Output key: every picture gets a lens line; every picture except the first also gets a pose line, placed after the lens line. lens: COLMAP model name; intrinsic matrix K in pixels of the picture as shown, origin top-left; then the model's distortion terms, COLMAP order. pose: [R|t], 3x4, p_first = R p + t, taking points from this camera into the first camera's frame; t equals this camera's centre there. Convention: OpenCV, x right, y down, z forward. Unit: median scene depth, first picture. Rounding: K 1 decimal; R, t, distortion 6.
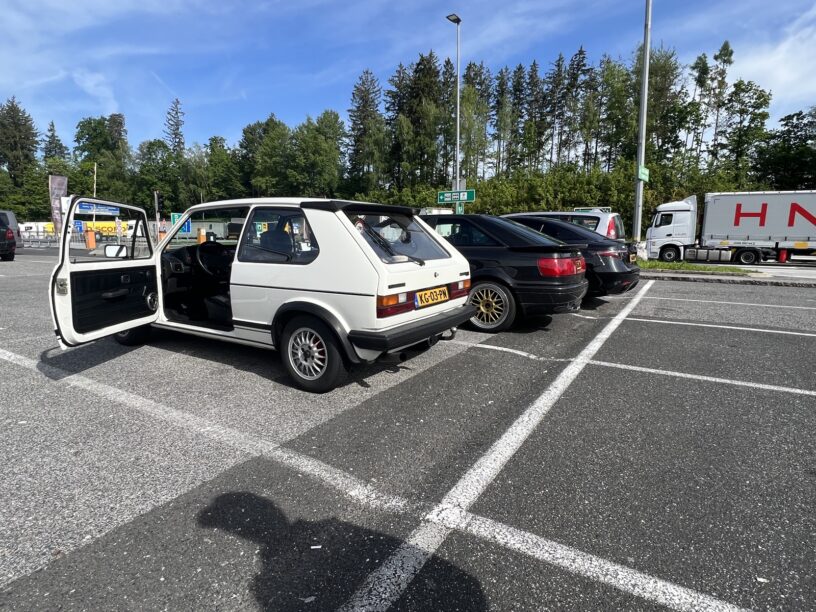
lens RADIAL K [[458.4, 0, 402.8], [0, 458.4, 306.8], [0, 0, 1]] dist [-0.001854, 0.001351]
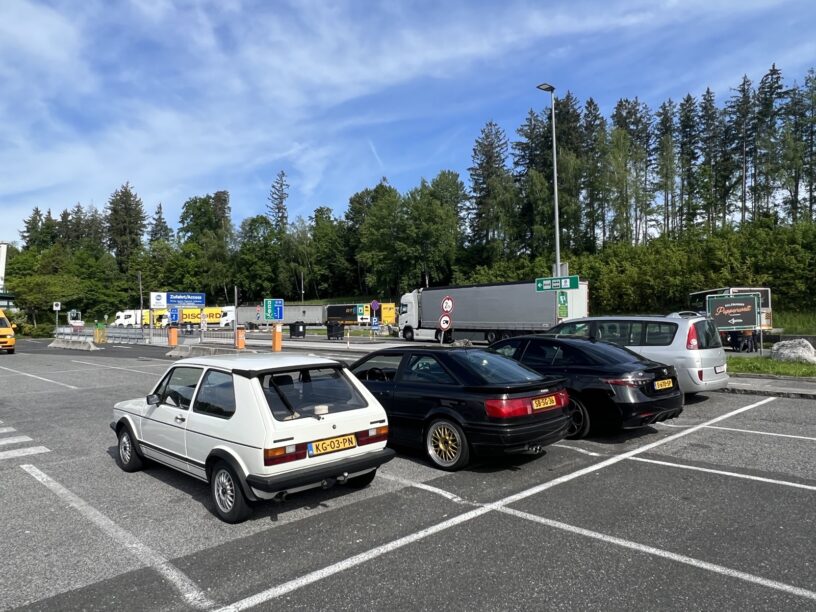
lens RADIAL K [[592.3, 0, 406.7], [0, 592.3, 307.3], [0, 0, 1]] dist [-0.000669, 0.000649]
pose [[0.970203, -0.024818, -0.241019, 0.186584], [-0.014681, 0.986891, -0.160719, -0.038712], [0.241848, 0.159468, 0.957120, -0.144272]]
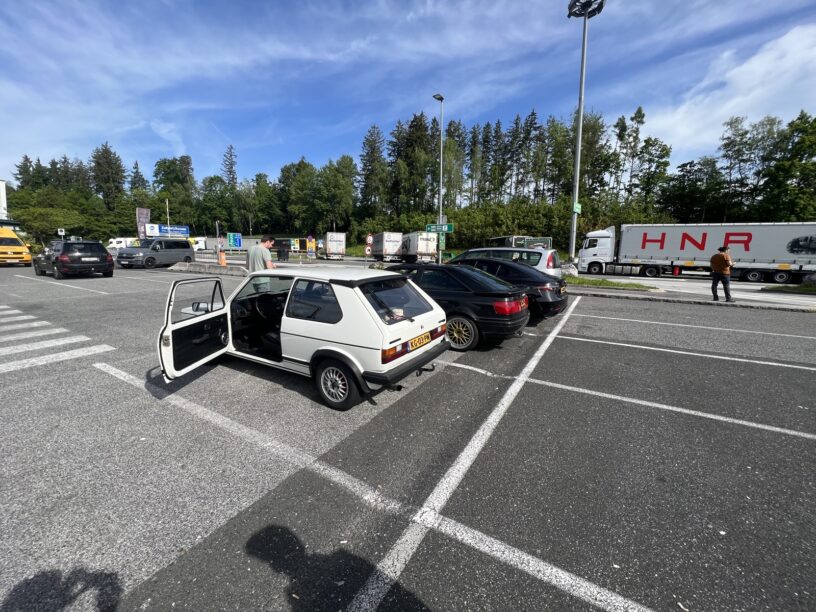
lens RADIAL K [[340.2, 0, 405.7], [0, 340.2, 305.3], [0, 0, 1]] dist [-0.001092, 0.000774]
pose [[0.999876, 0.002467, 0.015528, 0.000874], [-0.002705, 0.999879, 0.015343, -0.045474], [-0.015488, -0.015383, 0.999762, -0.024778]]
